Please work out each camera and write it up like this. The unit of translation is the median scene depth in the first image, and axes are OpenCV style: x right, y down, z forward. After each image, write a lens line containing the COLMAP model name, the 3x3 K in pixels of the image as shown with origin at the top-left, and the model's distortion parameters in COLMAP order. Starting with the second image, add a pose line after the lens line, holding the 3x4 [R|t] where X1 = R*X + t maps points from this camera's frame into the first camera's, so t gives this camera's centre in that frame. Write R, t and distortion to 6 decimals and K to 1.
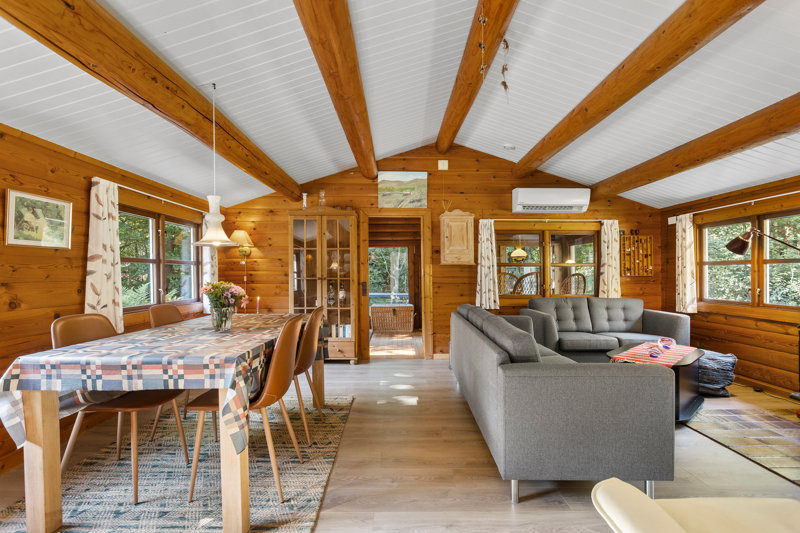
lens RADIAL K [[444.3, 0, 399.6], [0, 444.3, 270.5], [0, 0, 1]] dist [-0.000184, 0.000015]
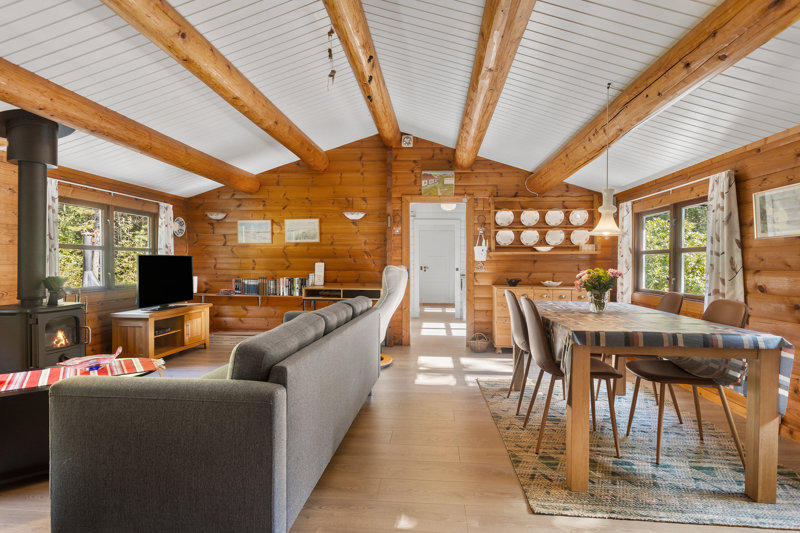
lens RADIAL K [[455.8, 0, 399.7], [0, 455.8, 266.6], [0, 0, 1]] dist [0.000213, 0.000017]
pose [[-0.996429, -0.004132, 0.084339, 0.001312], [-0.004532, 0.999979, -0.004557, 0.030878], [-0.084318, -0.004923, -0.996427, 2.384894]]
